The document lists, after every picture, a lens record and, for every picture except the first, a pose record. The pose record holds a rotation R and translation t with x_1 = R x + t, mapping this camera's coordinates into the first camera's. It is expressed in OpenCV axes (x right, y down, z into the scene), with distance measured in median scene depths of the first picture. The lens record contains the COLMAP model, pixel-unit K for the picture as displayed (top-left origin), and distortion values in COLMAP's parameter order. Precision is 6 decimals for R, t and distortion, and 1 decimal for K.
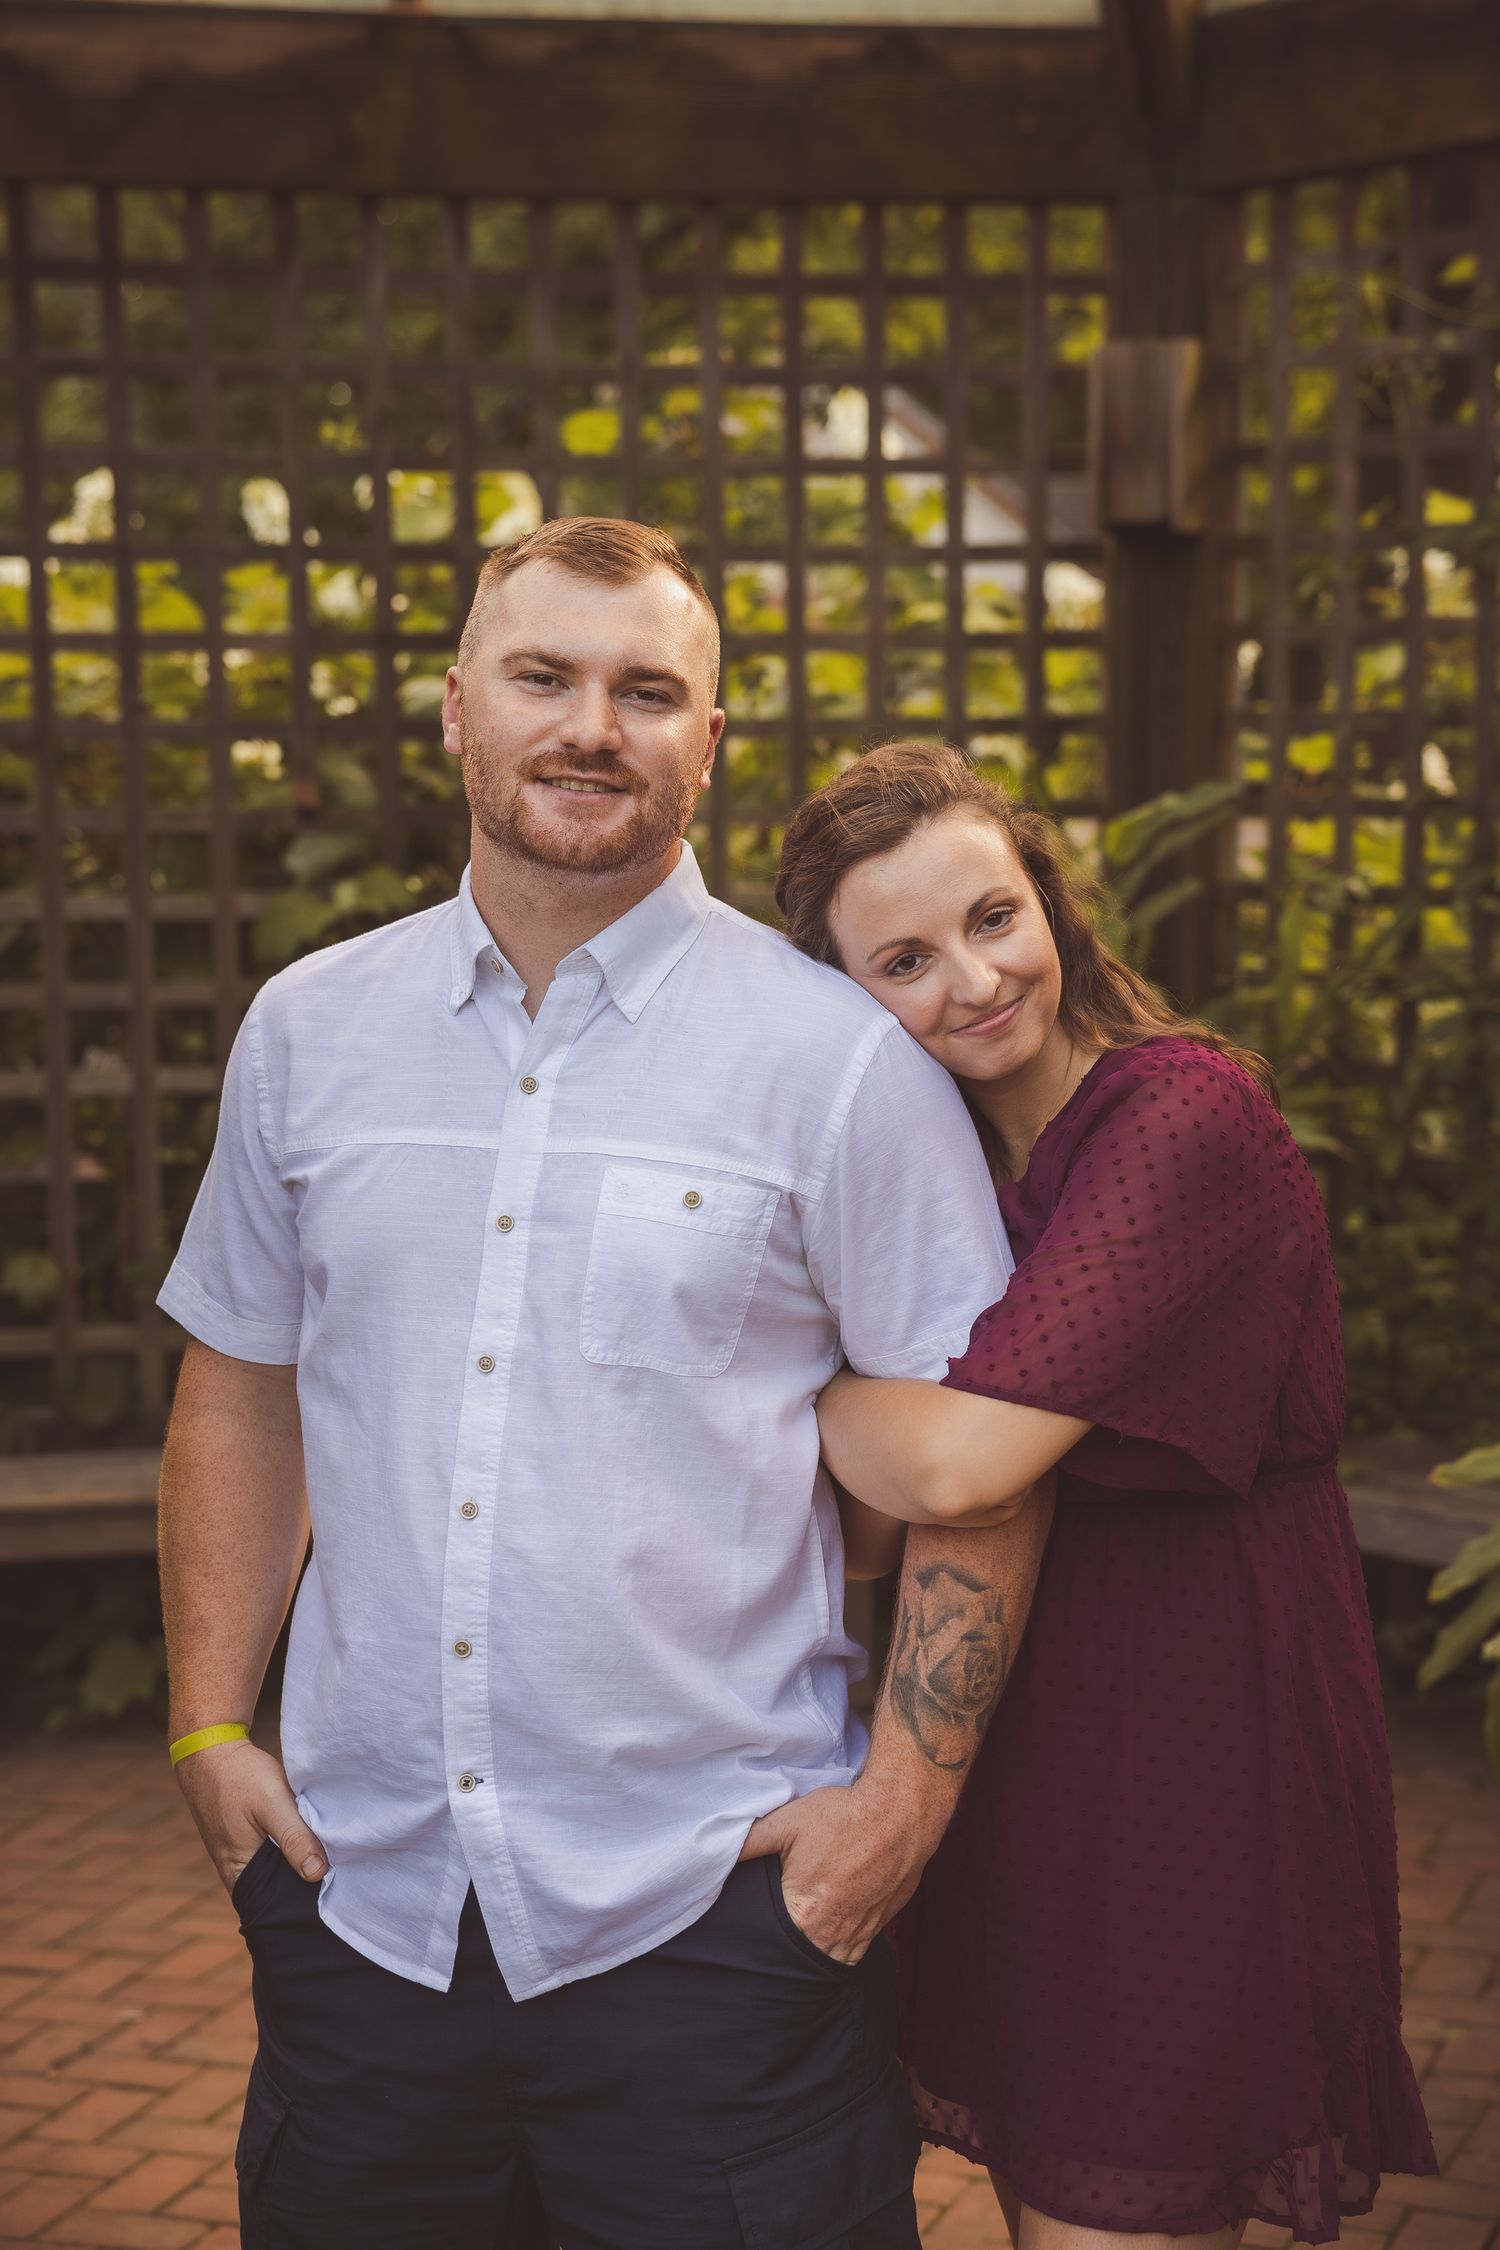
lens RADIAL K [[4245.3, 0, 735.3], [0, 4245.3, 1115.6], [0, 0, 1]] dist [0.497235, 0.000000]
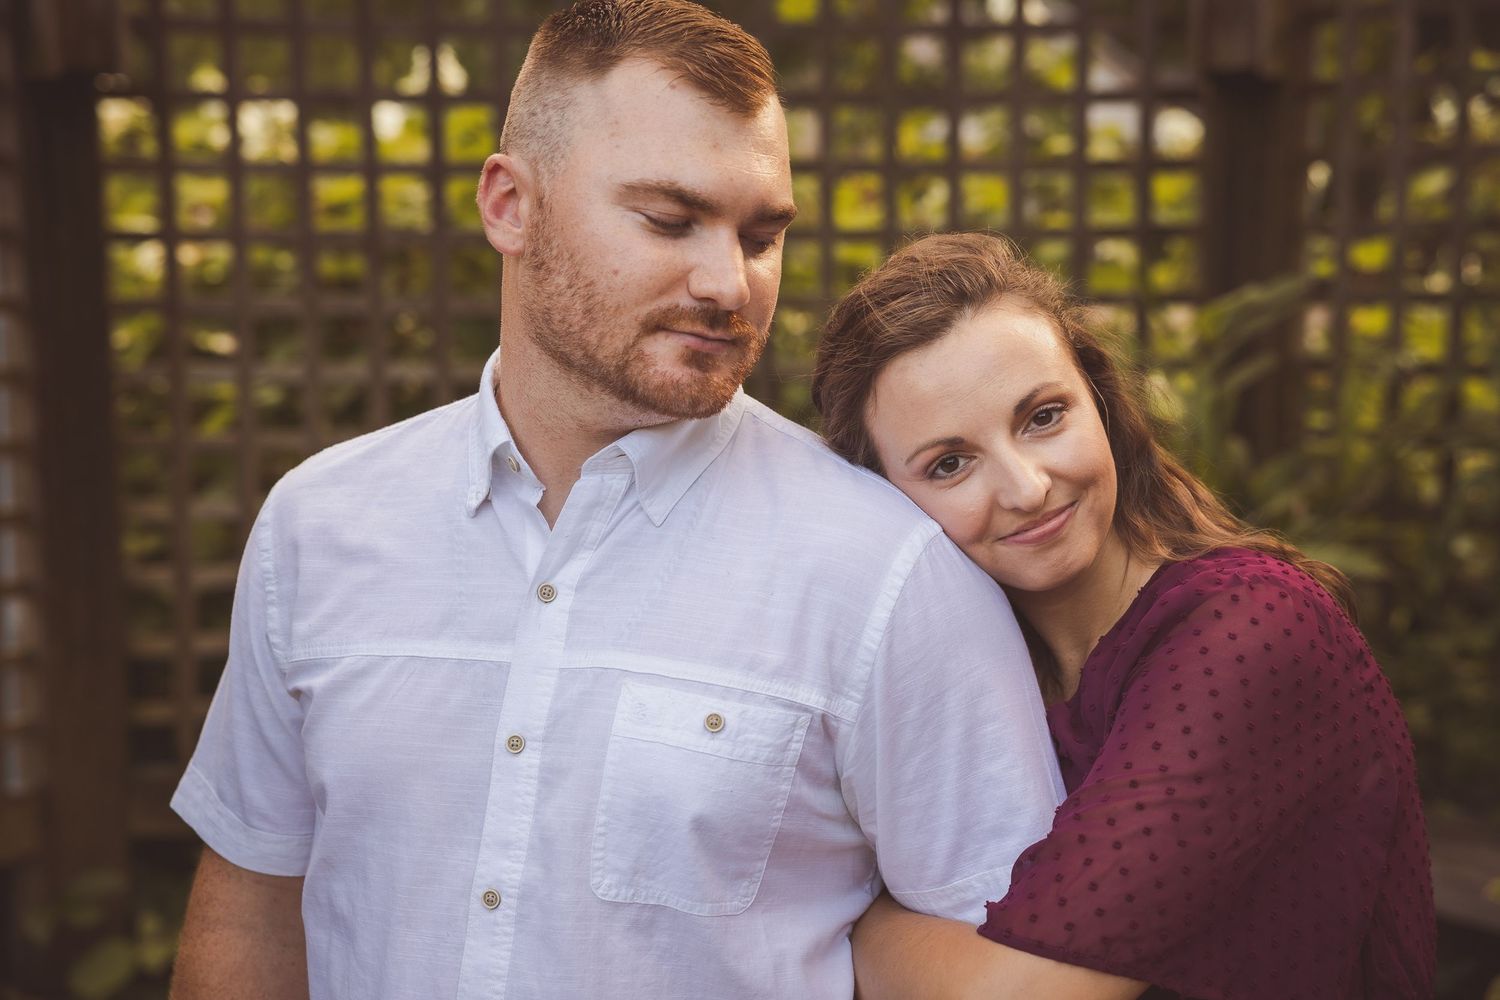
lens RADIAL K [[2830.2, 0, 755.2], [0, 2830.2, 510.5], [0, 0, 1]] dist [0.497235, 0.000000]
pose [[0.997462, 0.007726, -0.070784, 0.041756], [-0.007567, 0.999968, 0.002520, -0.027190], [0.070802, -0.001978, 0.997488, 0.373206]]
